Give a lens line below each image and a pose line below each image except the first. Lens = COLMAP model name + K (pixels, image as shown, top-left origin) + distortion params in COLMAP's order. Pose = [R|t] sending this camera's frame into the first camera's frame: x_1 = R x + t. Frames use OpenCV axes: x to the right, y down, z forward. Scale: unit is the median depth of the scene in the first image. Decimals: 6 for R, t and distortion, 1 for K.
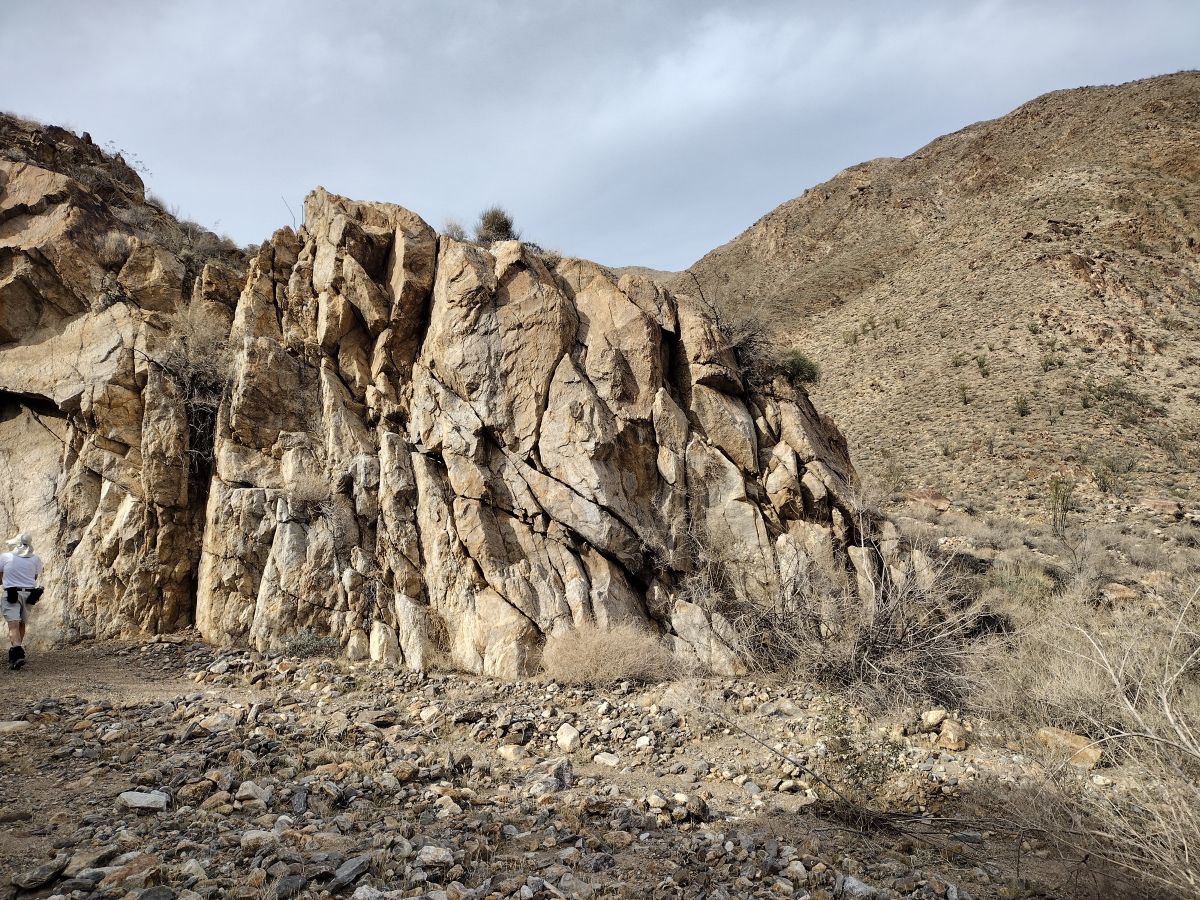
lens RADIAL K [[874.8, 0, 592.8], [0, 874.8, 442.3], [0, 0, 1]] dist [0.046713, -0.044745]
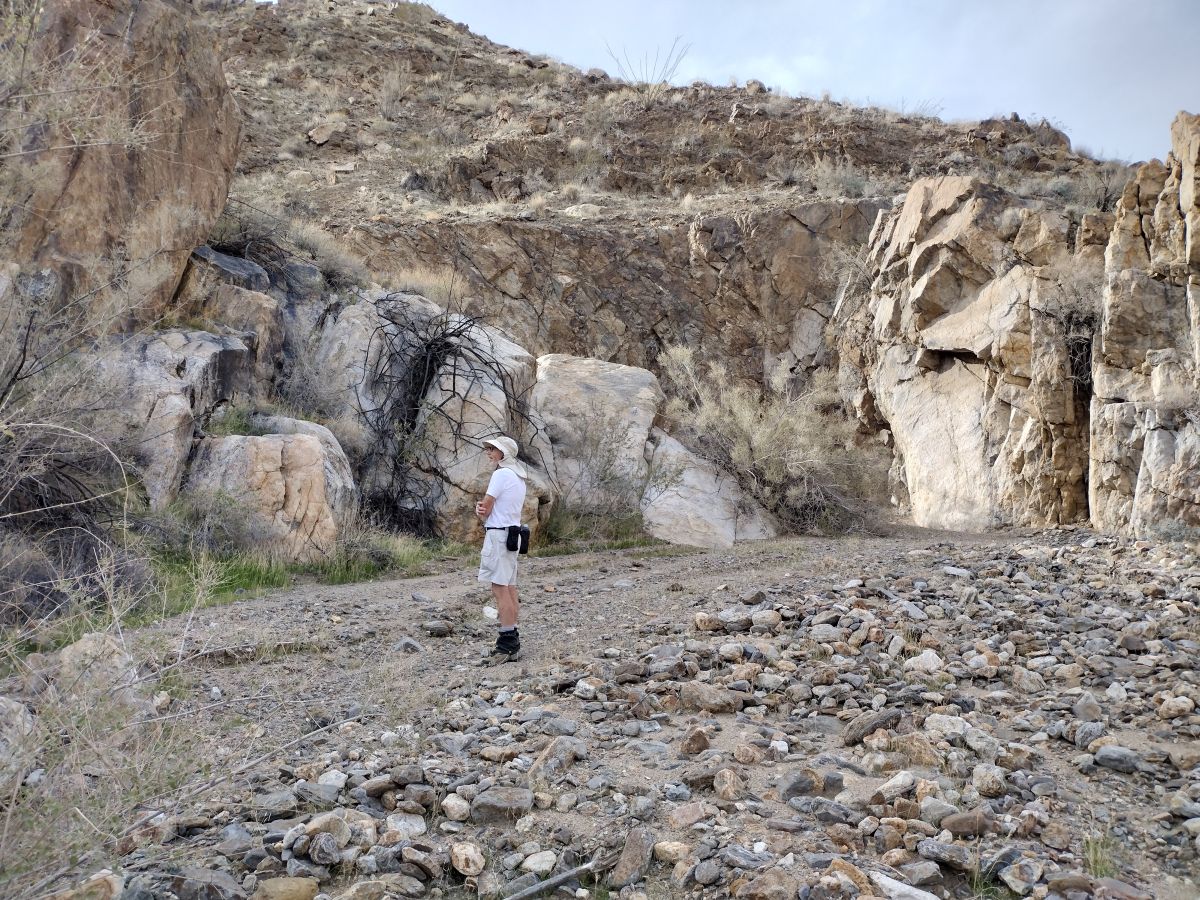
lens RADIAL K [[874.8, 0, 592.8], [0, 874.8, 442.3], [0, 0, 1]] dist [0.046713, -0.044745]
pose [[0.505468, -0.052888, -0.861223, 0.251603], [0.108394, 0.994105, 0.002571, 0.024385], [0.856010, -0.094651, 0.508221, -0.189297]]
